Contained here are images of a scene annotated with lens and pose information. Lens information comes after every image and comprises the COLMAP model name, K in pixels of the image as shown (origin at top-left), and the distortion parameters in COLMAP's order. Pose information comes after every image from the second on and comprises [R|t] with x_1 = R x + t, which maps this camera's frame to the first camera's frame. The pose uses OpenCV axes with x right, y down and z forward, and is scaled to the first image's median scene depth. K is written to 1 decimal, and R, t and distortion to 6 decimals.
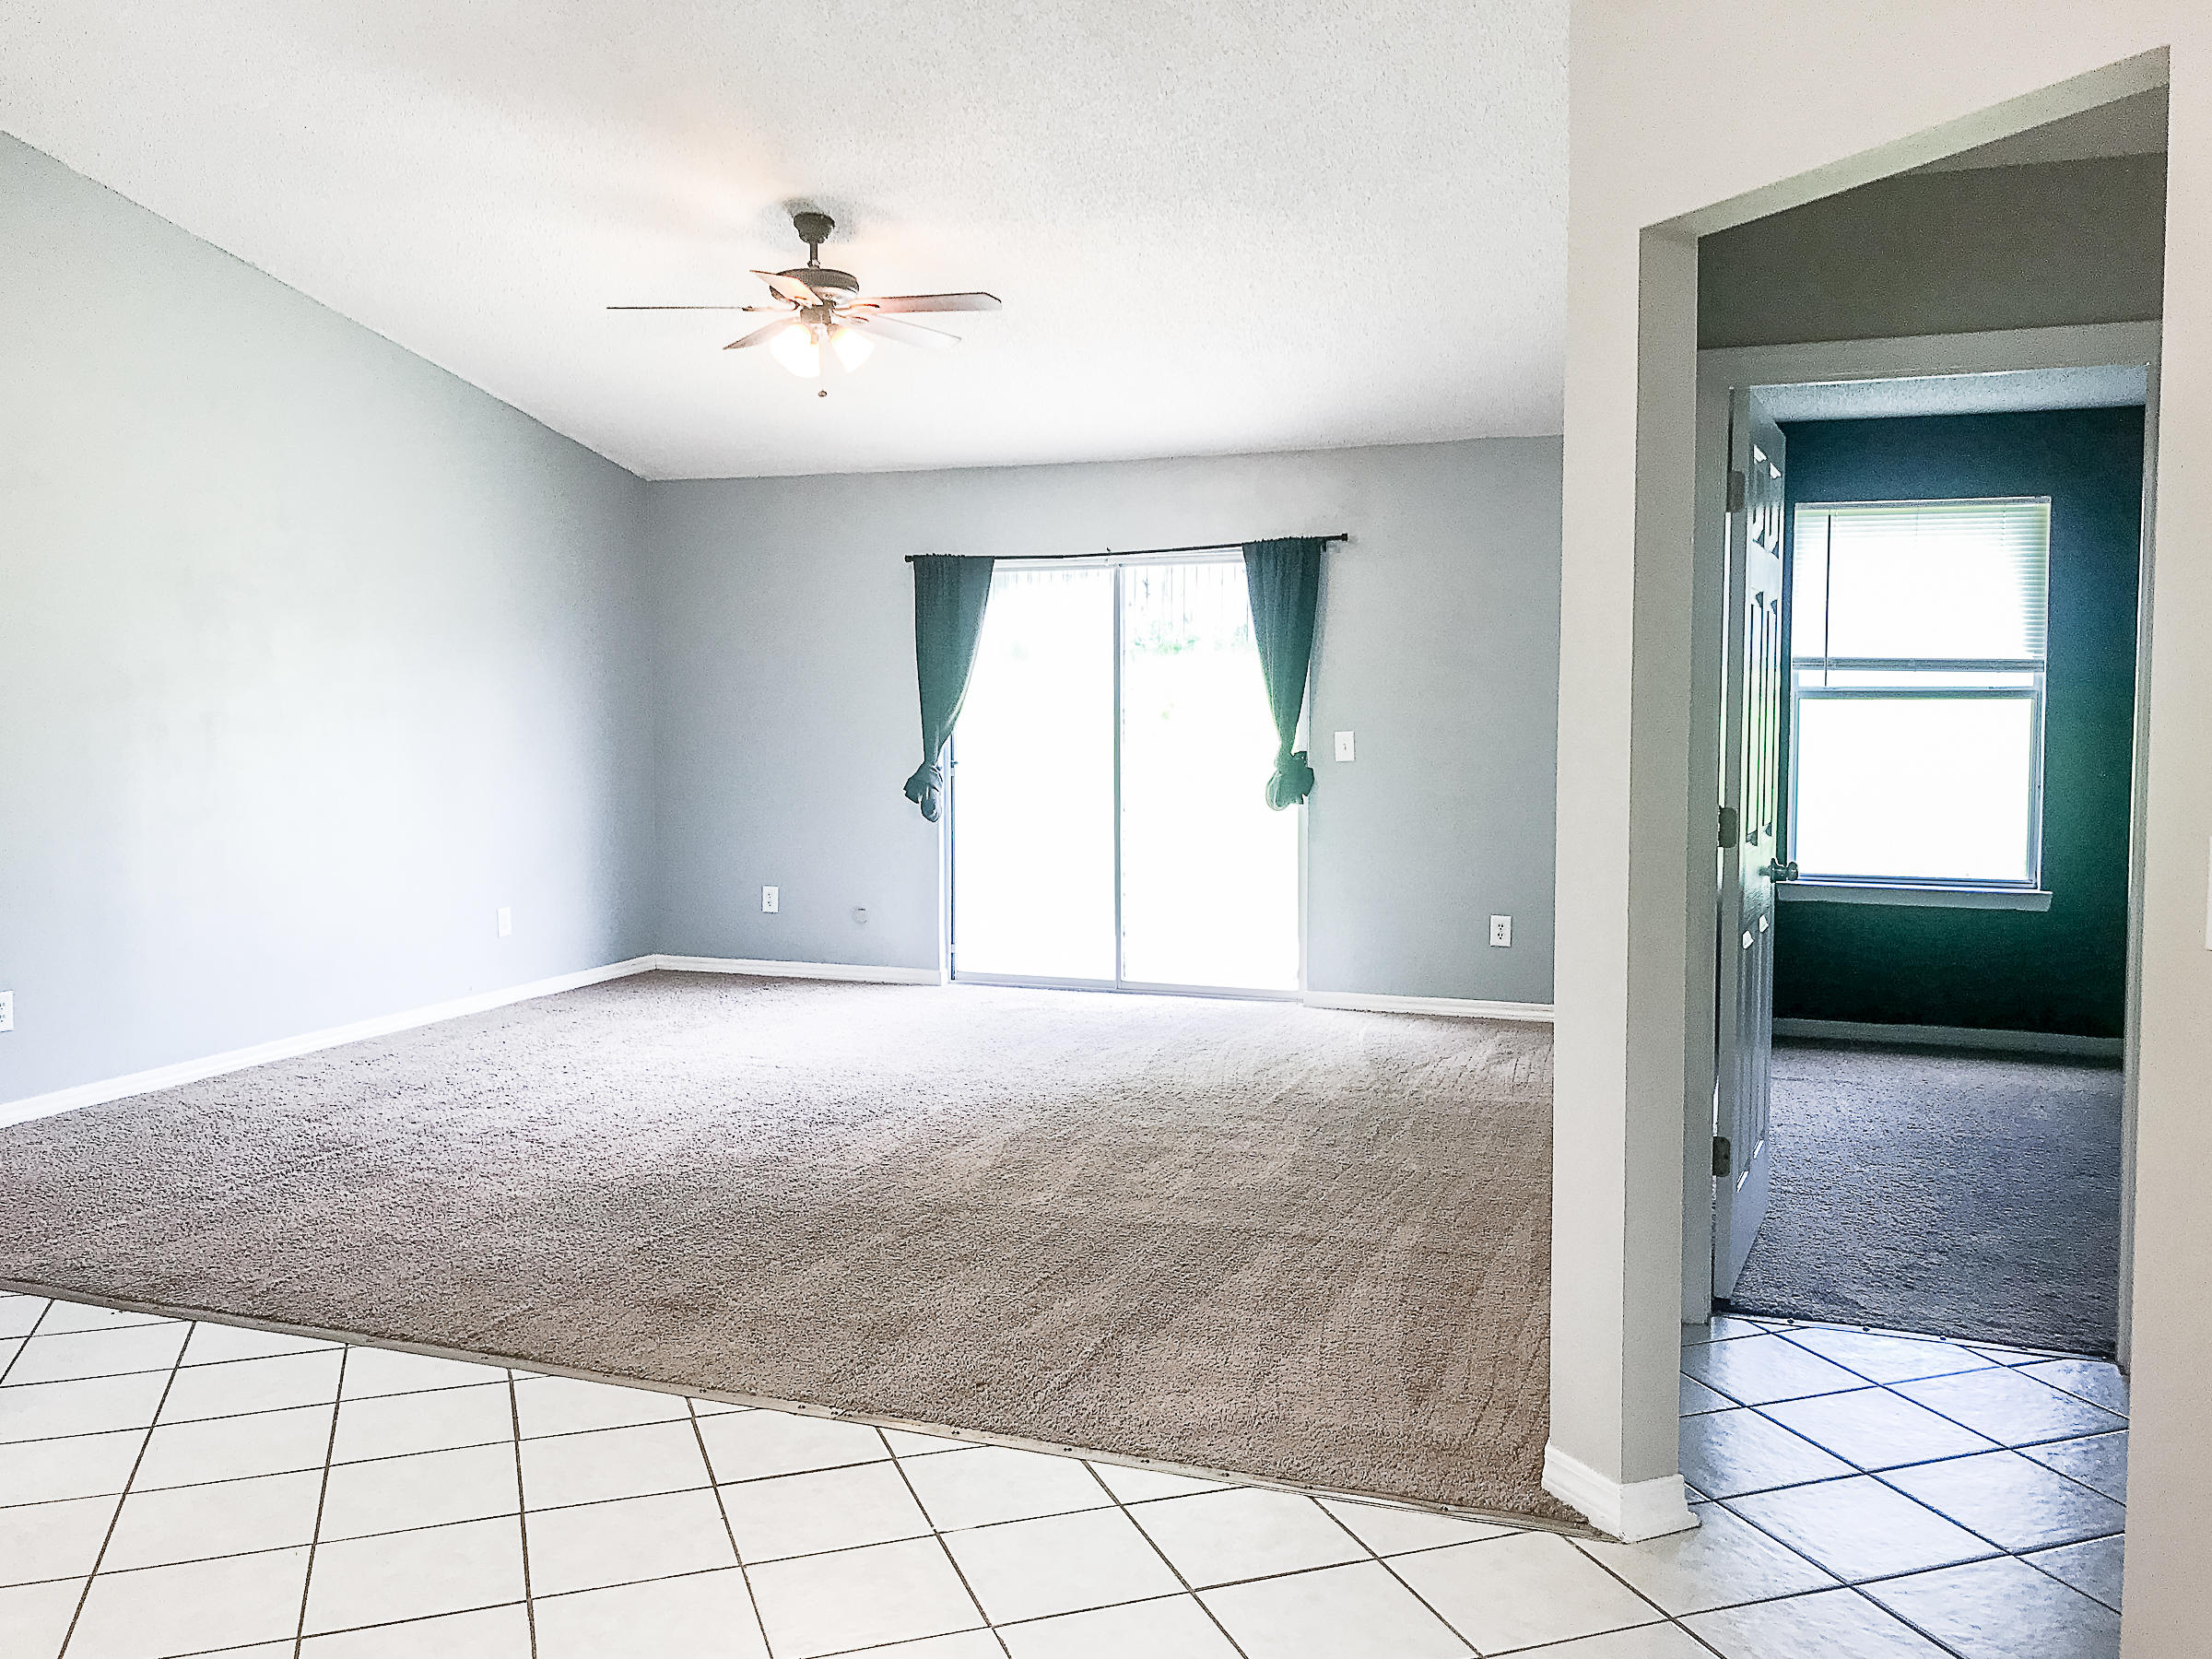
lens RADIAL K [[1853.9, 0, 1090.6], [0, 1853.9, 832.6], [0, 0, 1]] dist [0.031391, -0.033169]
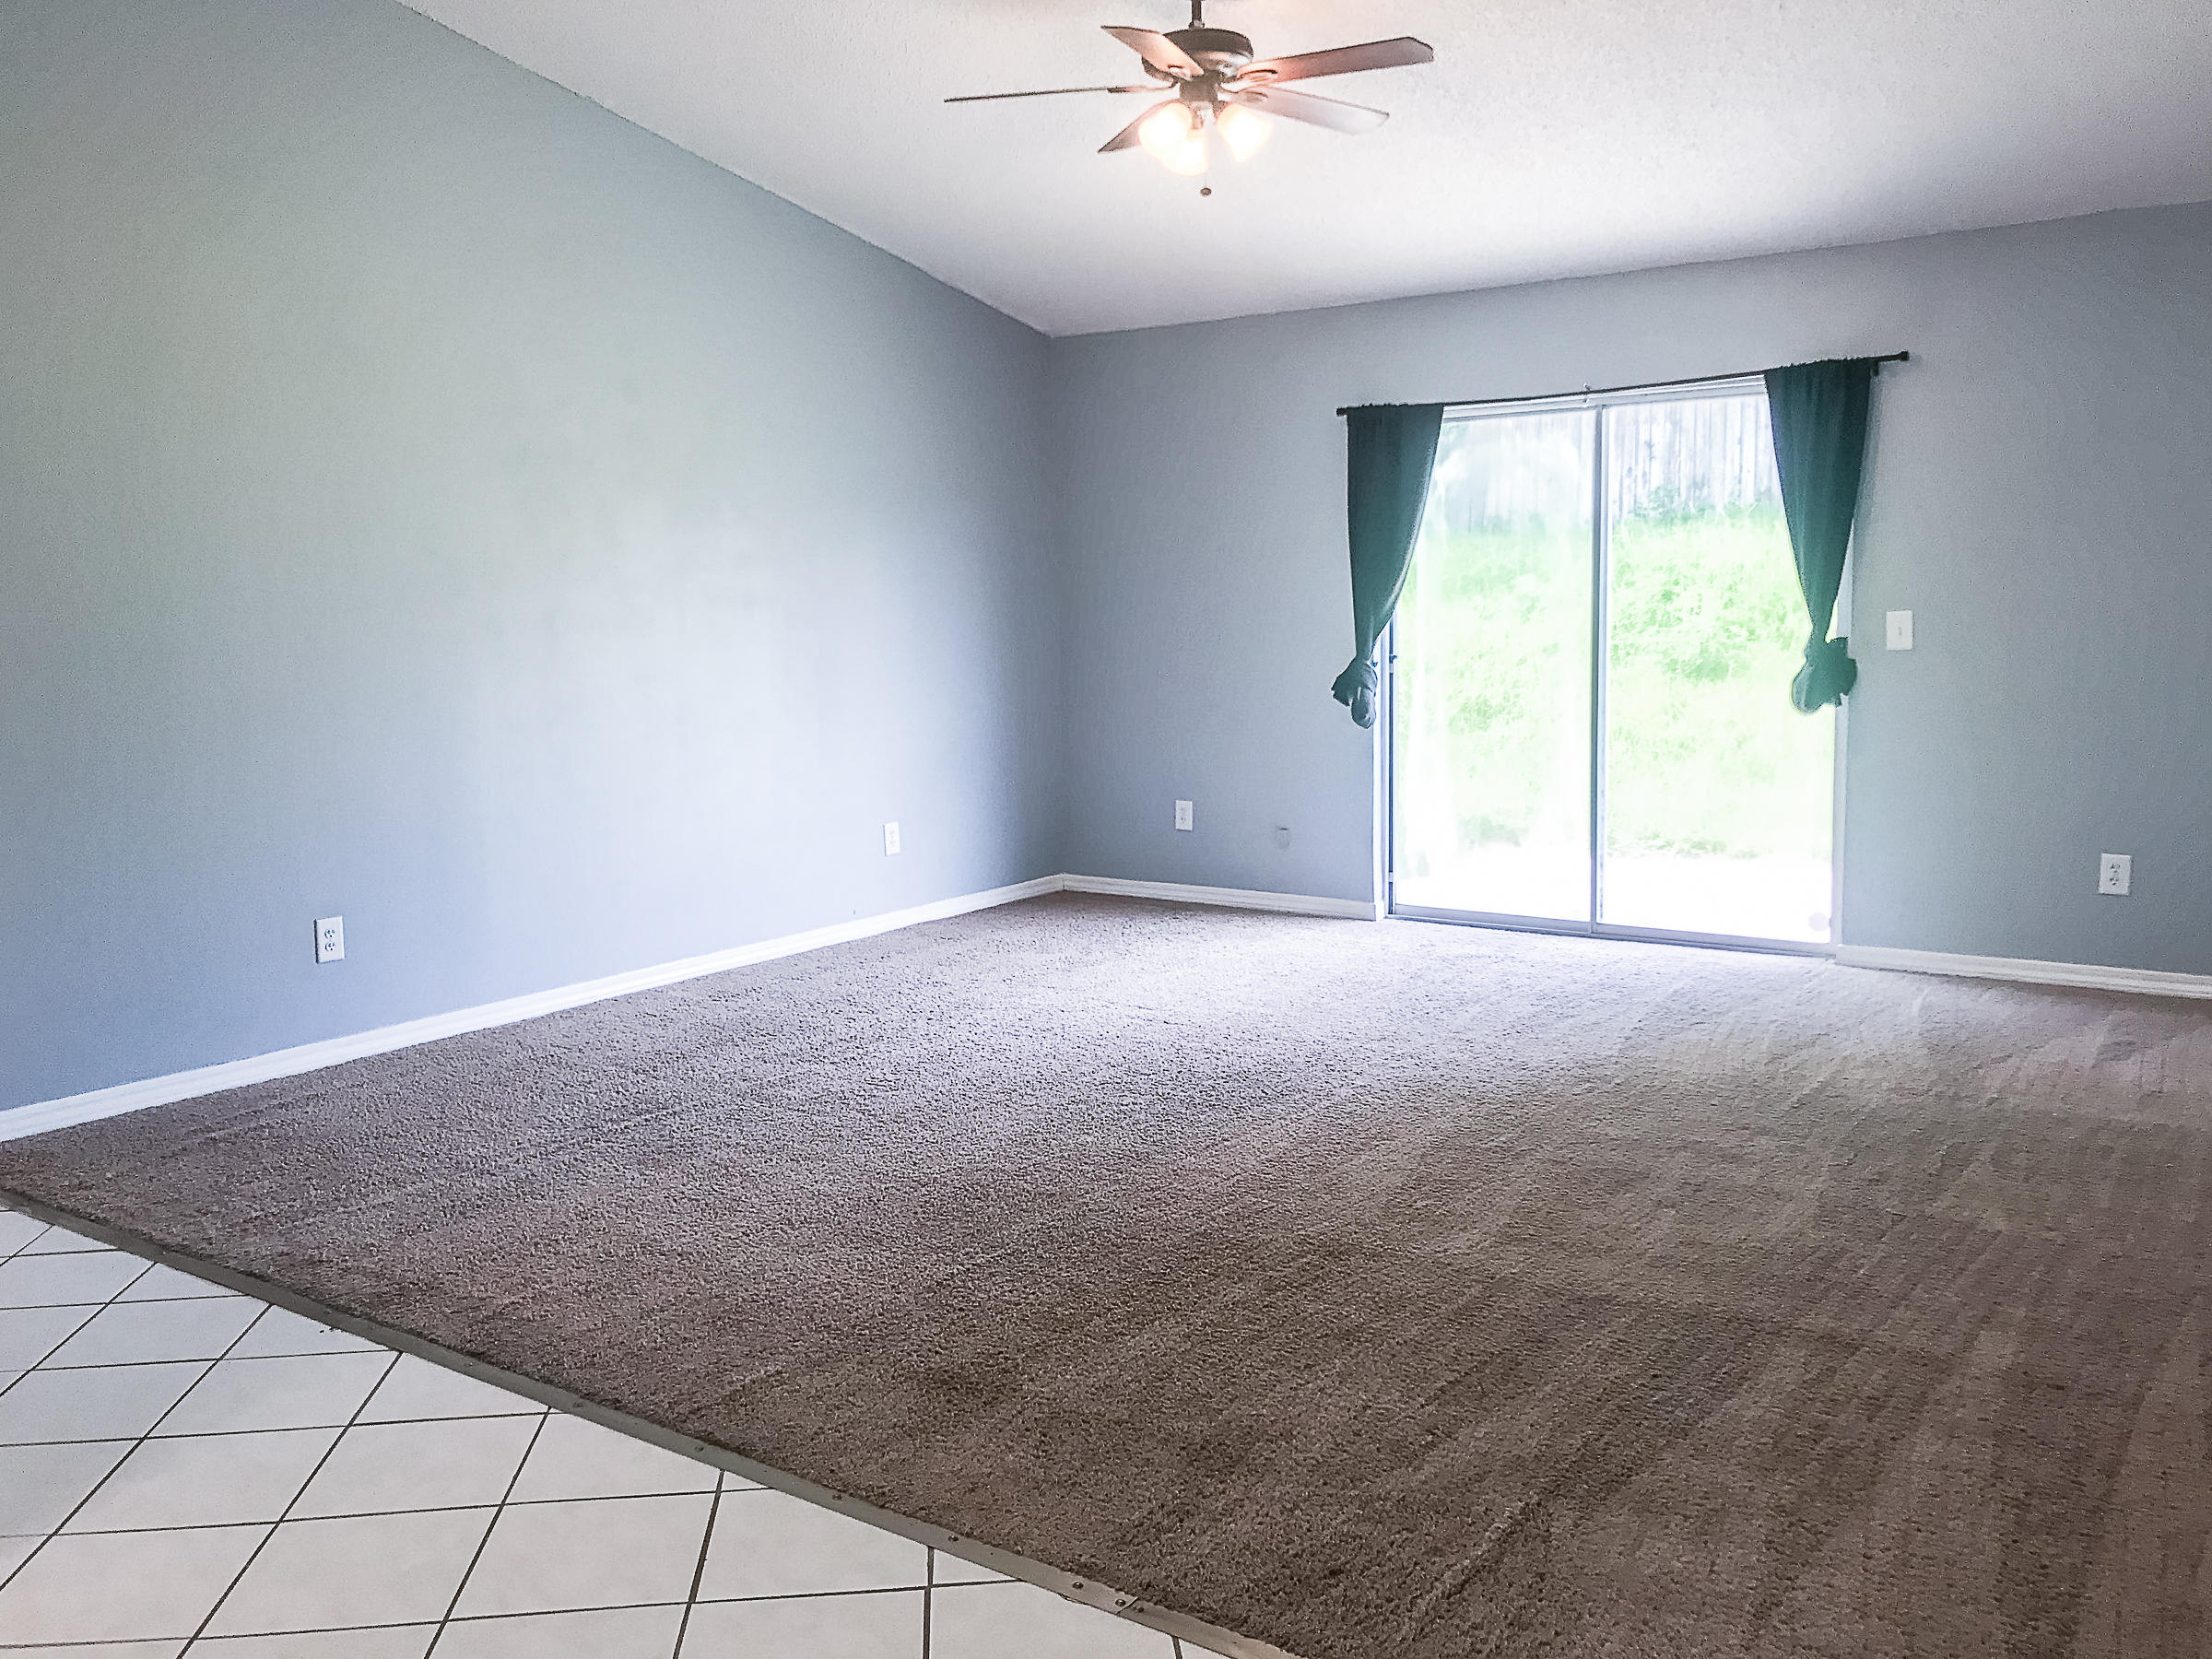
lens RADIAL K [[1853.9, 0, 1133.1], [0, 1853.9, 816.9], [0, 0, 1]] dist [0.031391, -0.033169]
pose [[0.970442, 0.012335, -0.241020, 0.019504], [0.000150, 0.998662, 0.051713, -0.011336], [0.241335, -0.050220, 0.969141, 0.209552]]
